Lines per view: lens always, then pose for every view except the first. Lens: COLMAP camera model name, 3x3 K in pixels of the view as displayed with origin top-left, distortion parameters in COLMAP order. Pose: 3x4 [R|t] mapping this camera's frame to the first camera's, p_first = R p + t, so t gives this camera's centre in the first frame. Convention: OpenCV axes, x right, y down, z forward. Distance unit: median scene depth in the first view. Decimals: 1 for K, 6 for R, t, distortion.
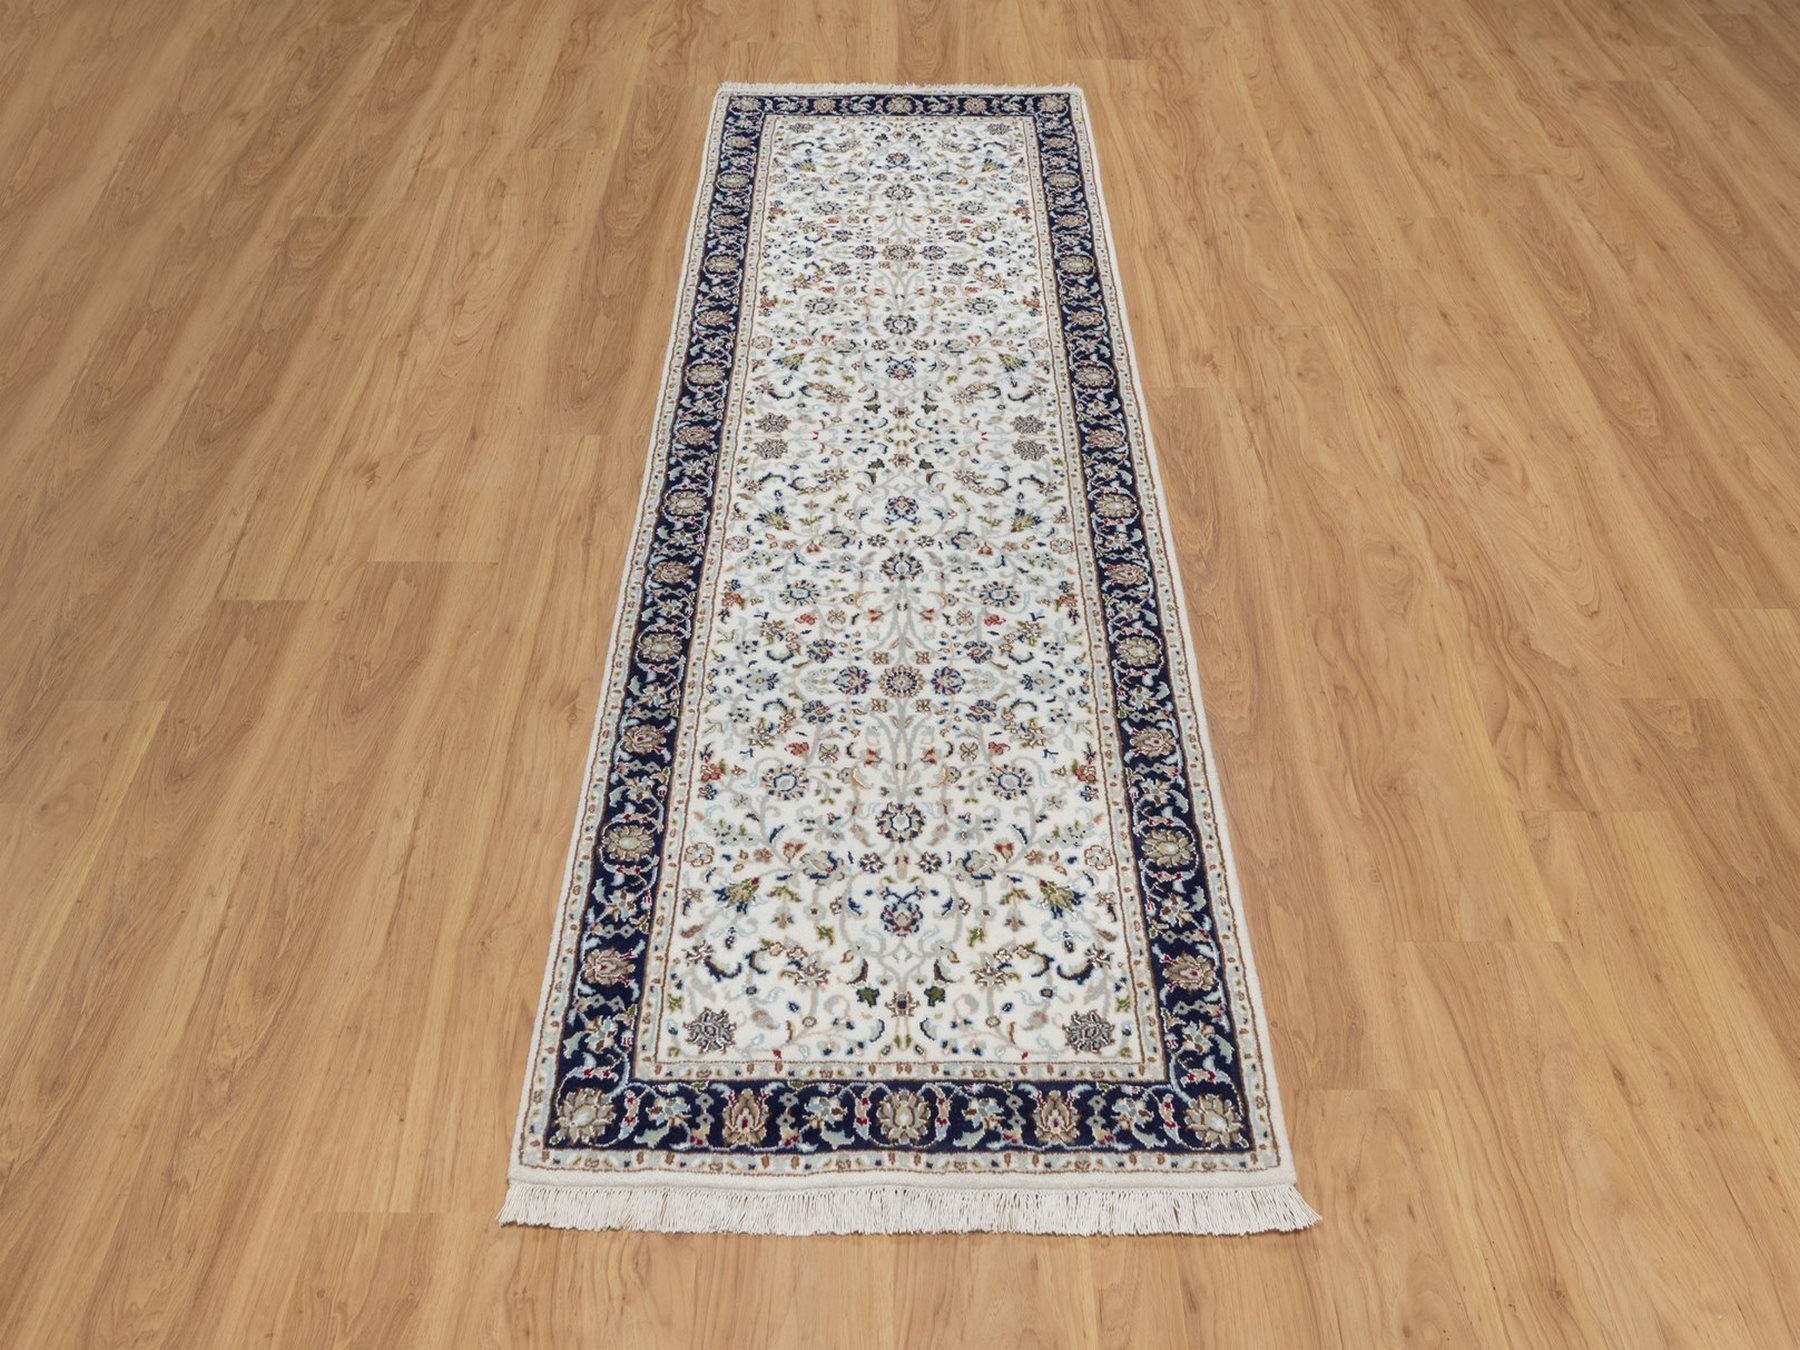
lens RADIAL K [[1606.5, 0, 900.0], [0, 1606.5, 675.0], [0, 0, 1]] dist [0.163500, -0.411798]
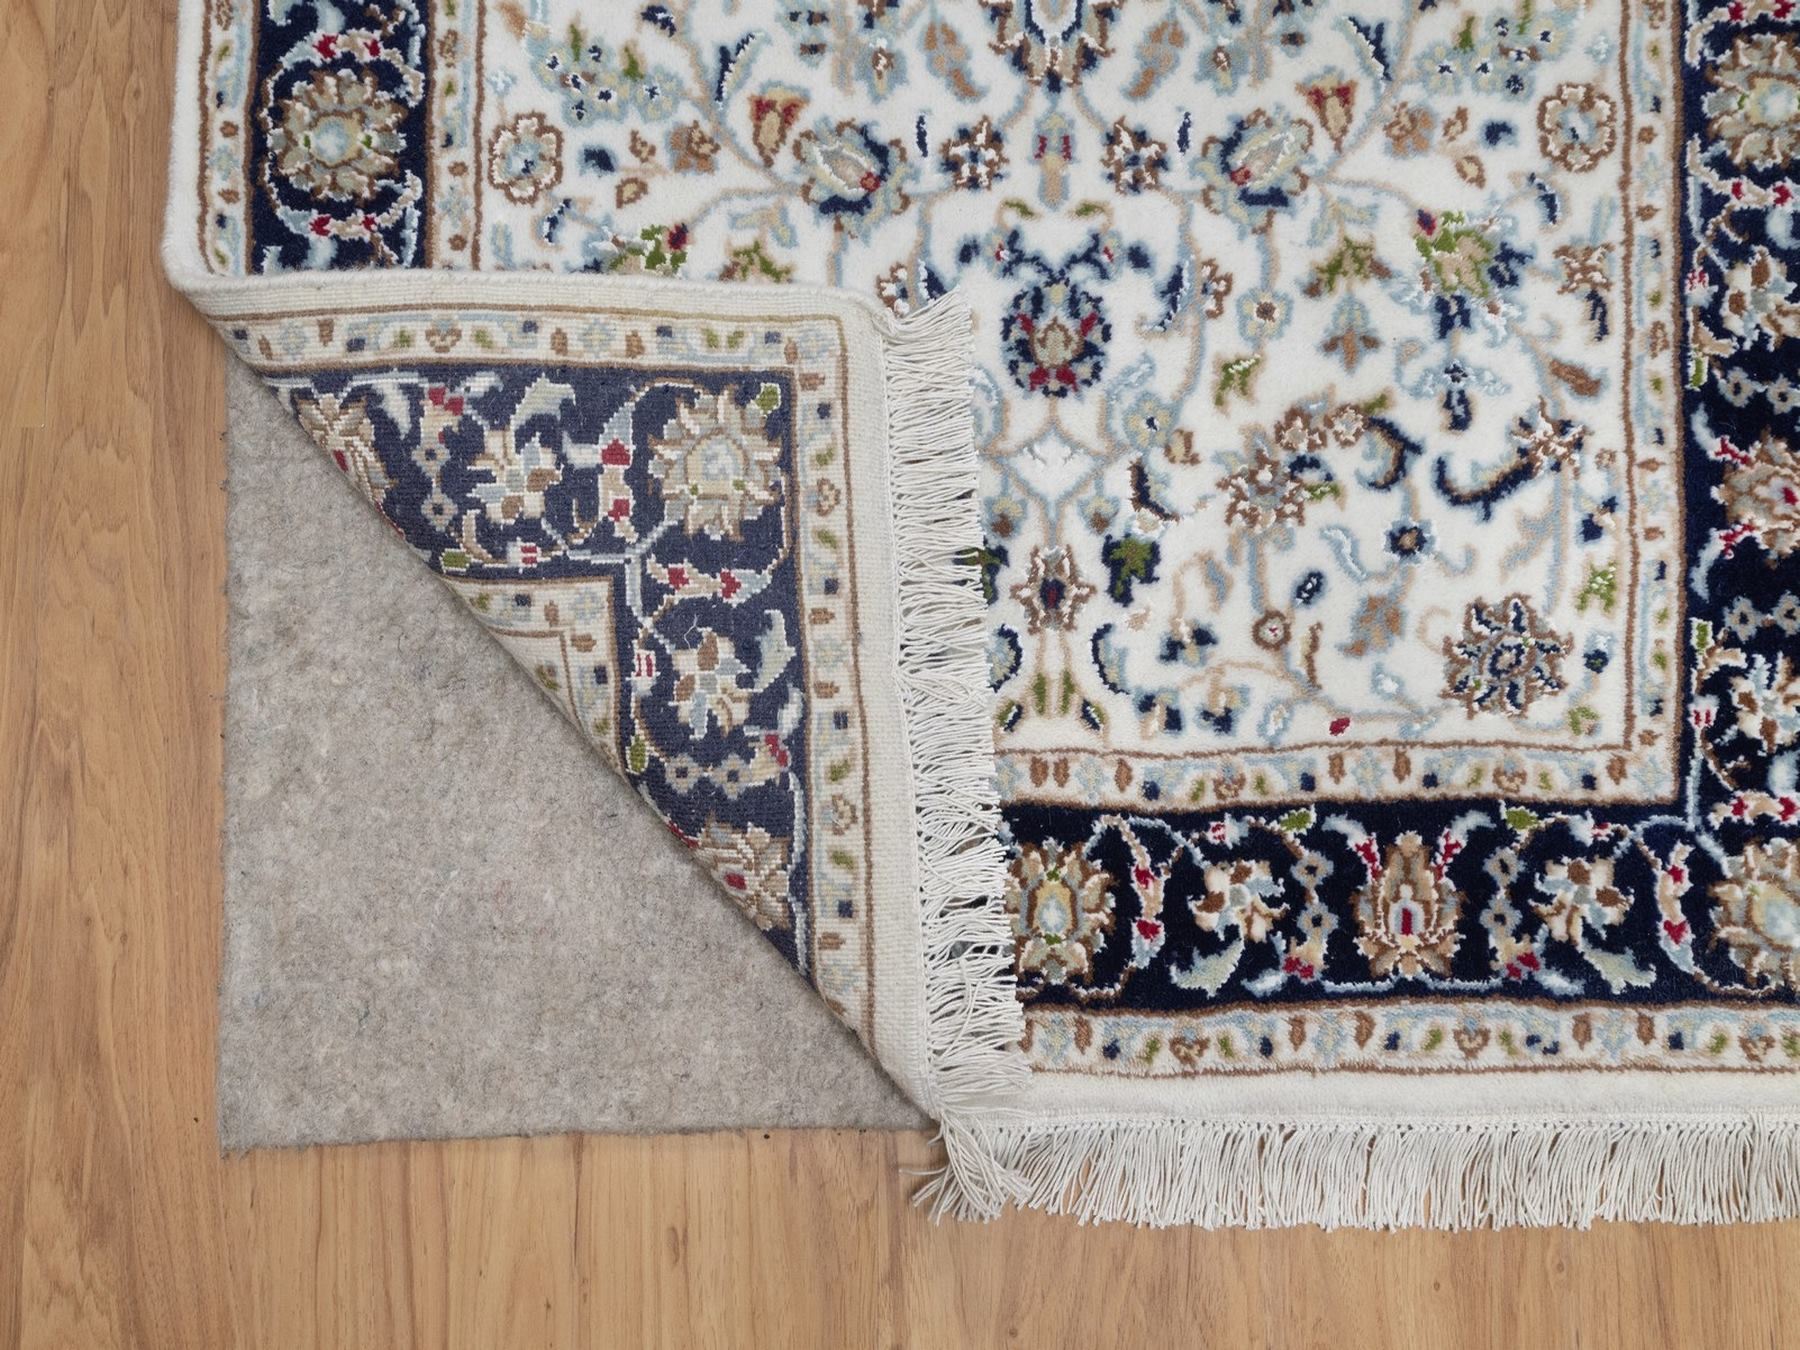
lens RADIAL K [[1606.5, 0, 900.0], [0, 1606.5, 675.0], [0, 0, 1]] dist [0.163500, -0.411798]
pose [[0.998505, 0.005853, -0.054349, -0.014534], [0.034670, 0.700866, 0.712450, -0.076238], [0.042261, -0.713269, 0.699615, 0.652729]]
